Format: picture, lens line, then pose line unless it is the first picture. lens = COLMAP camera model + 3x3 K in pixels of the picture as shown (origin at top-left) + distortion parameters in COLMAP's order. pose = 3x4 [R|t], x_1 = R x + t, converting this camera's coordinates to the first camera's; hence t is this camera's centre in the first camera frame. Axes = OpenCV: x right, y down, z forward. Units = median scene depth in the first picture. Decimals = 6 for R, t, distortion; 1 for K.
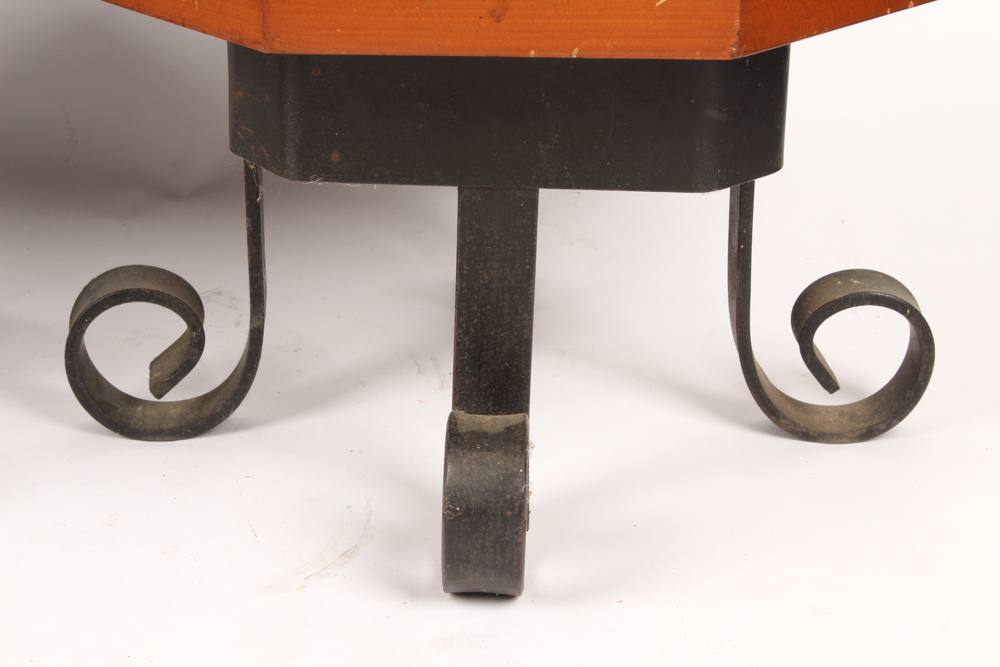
lens RADIAL K [[2334.2, 0, 495.1], [0, 2334.2, 342.3], [0, 0, 1]] dist [0.088223, 0.000000]
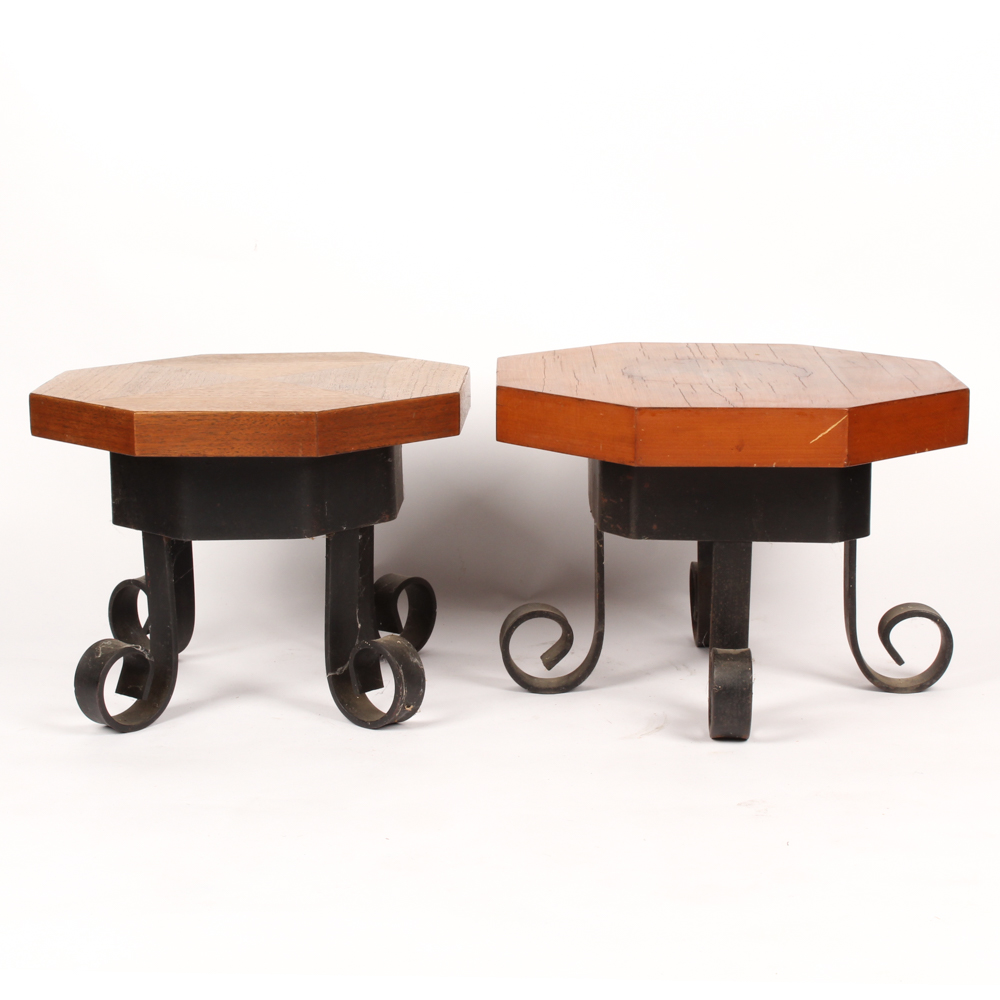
lens RADIAL K [[2325.5, 0, 506.6], [0, 2325.5, 500.6], [0, 0, 1]] dist [-0.084563, 0.000000]
pose [[0.999333, -0.011884, -0.034540, -0.125415], [0.004680, 0.979460, -0.201584, 0.307654], [0.036226, 0.201288, 0.978862, -1.014122]]
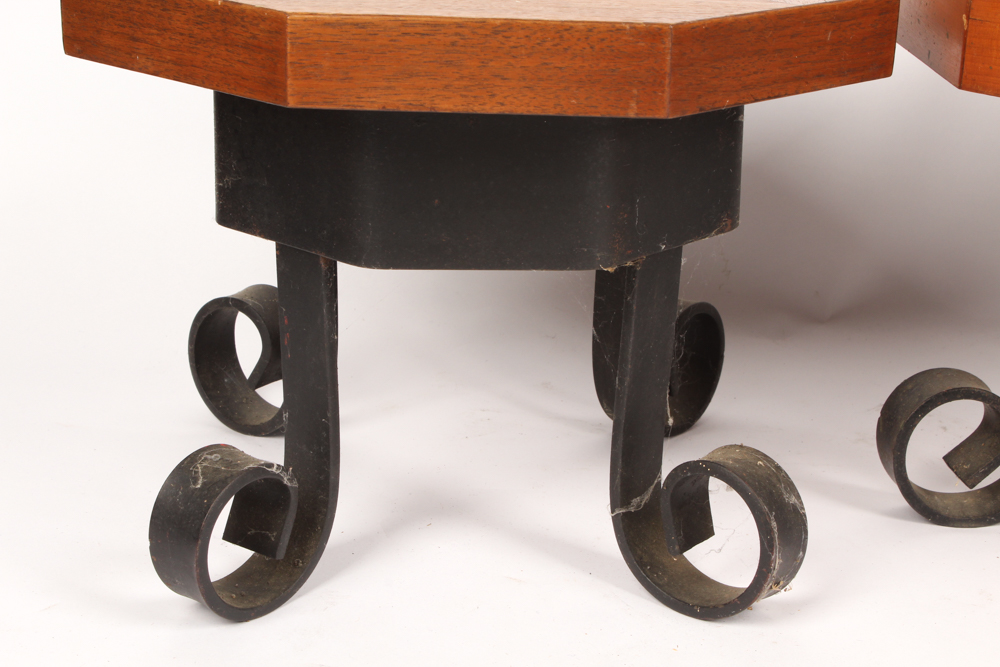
lens RADIAL K [[1925.9, 0, 497.1], [0, 1925.9, 340.8], [0, 0, 1]] dist [0.018231, 0.000000]
pose [[0.999890, 0.014294, -0.004040, -0.412547], [-0.014565, 0.996846, -0.078011, 0.032669], [0.002912, 0.078061, 0.996944, 0.097250]]
